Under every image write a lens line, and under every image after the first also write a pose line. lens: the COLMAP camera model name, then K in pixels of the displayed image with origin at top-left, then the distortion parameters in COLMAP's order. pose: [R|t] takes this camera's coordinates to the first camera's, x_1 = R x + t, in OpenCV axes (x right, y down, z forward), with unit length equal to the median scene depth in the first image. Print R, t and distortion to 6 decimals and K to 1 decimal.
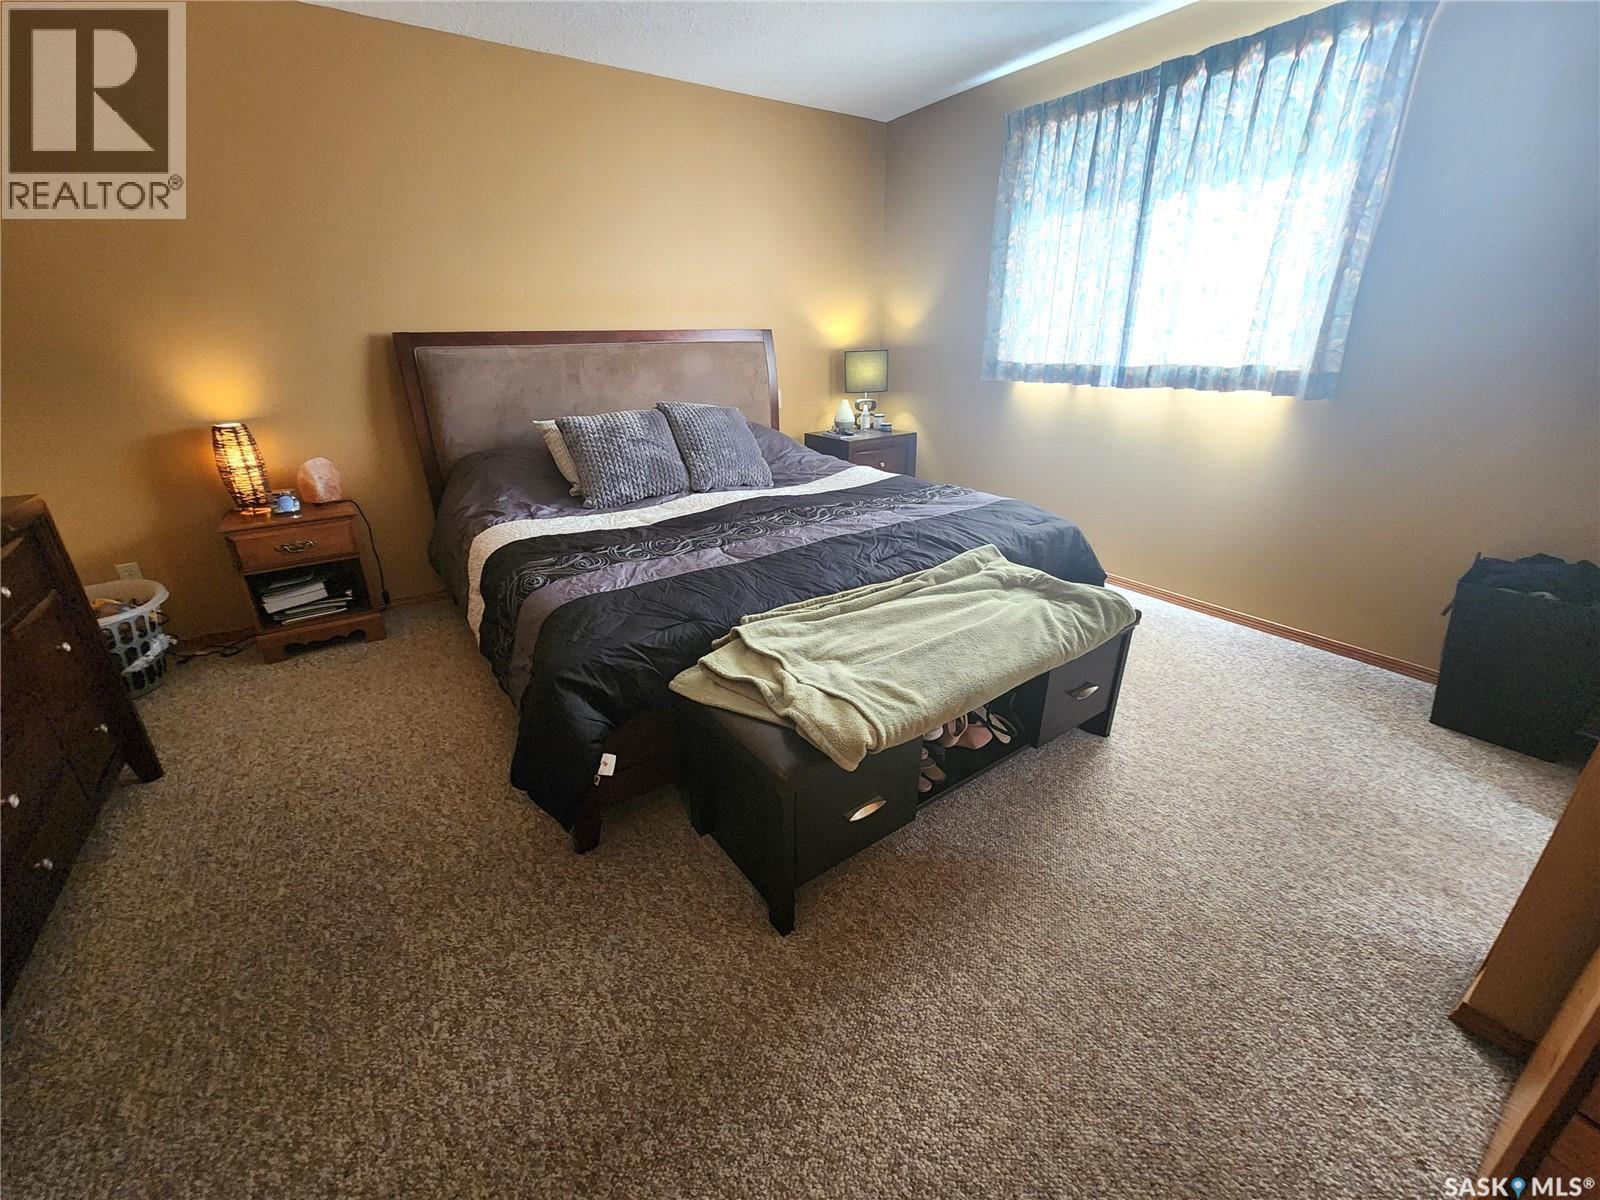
lens RADIAL K [[647.0, 0, 759.1], [0, 647.0, 620.8], [0, 0, 1]] dist [0.003989, -0.003196]
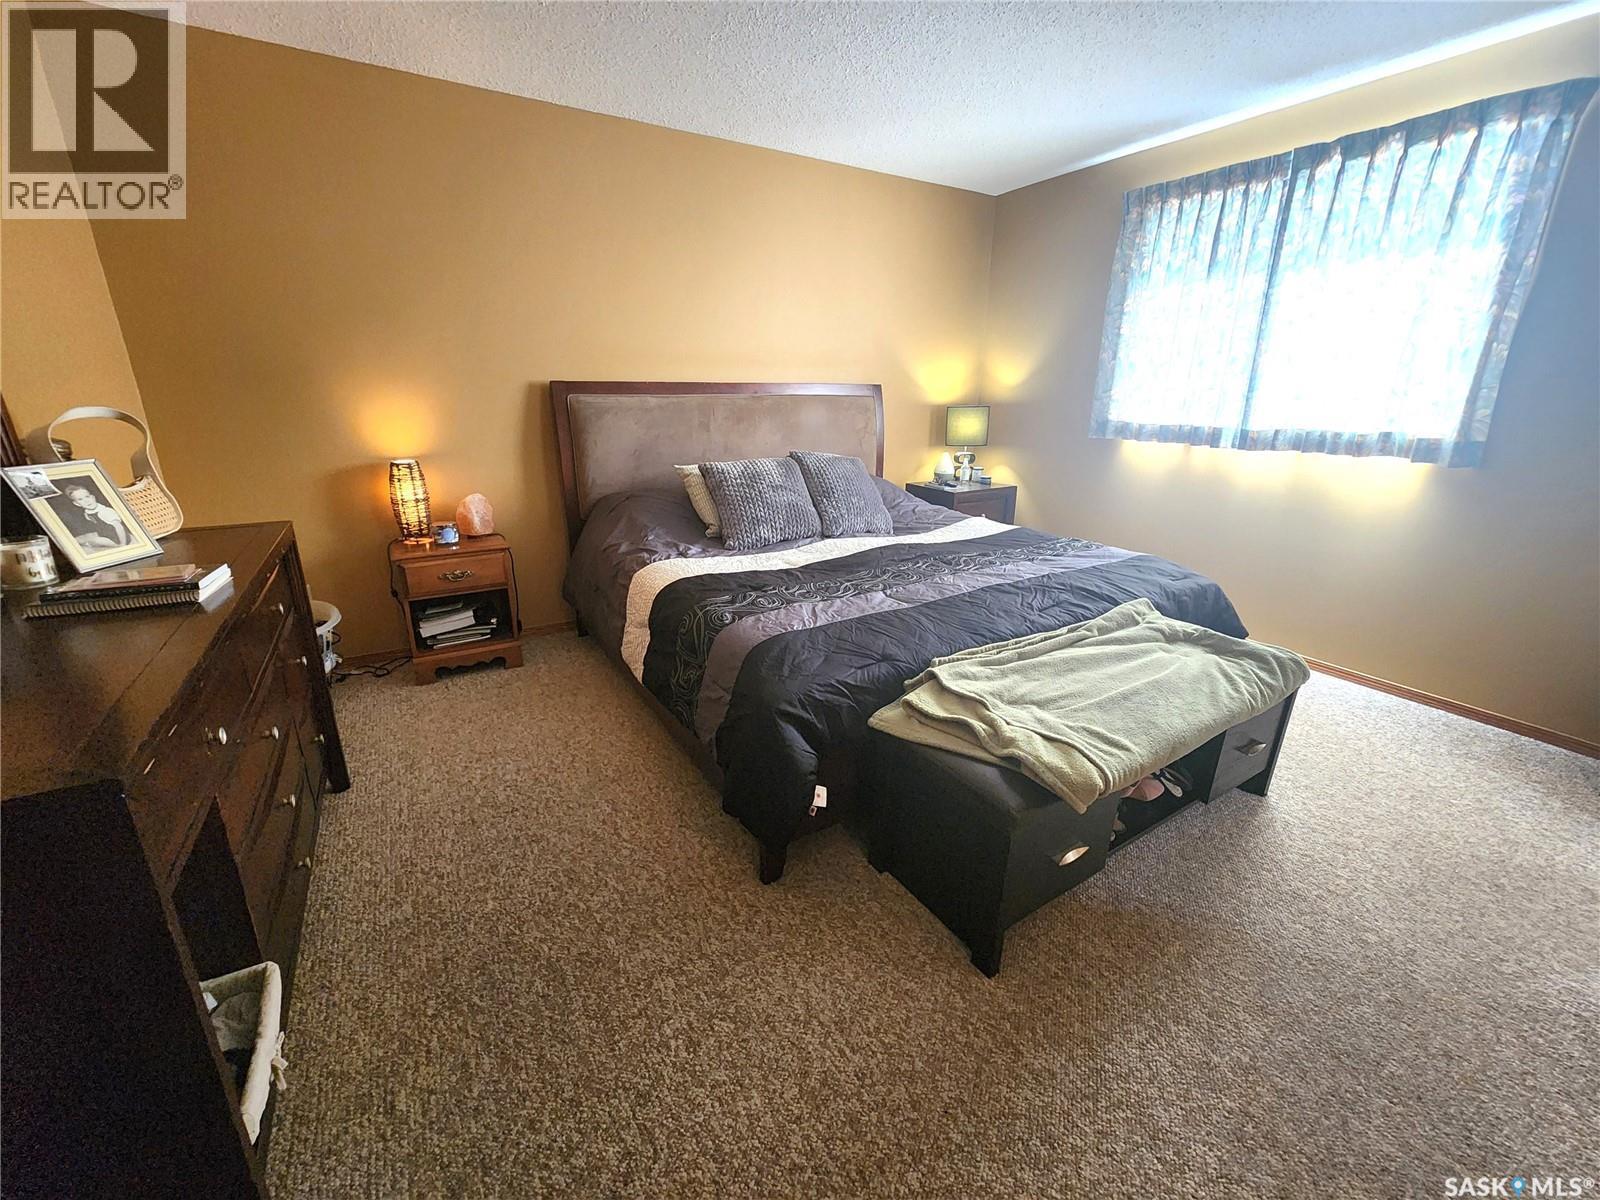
lens RADIAL K [[647.0, 0, 780.6], [0, 647.0, 619.3], [0, 0, 1]] dist [0.003989, -0.003196]
pose [[0.998196, 0.039329, -0.045362, -0.193028], [-0.042391, 0.996740, -0.068649, 0.010245], [0.042514, 0.070448, 0.996609, -0.041672]]
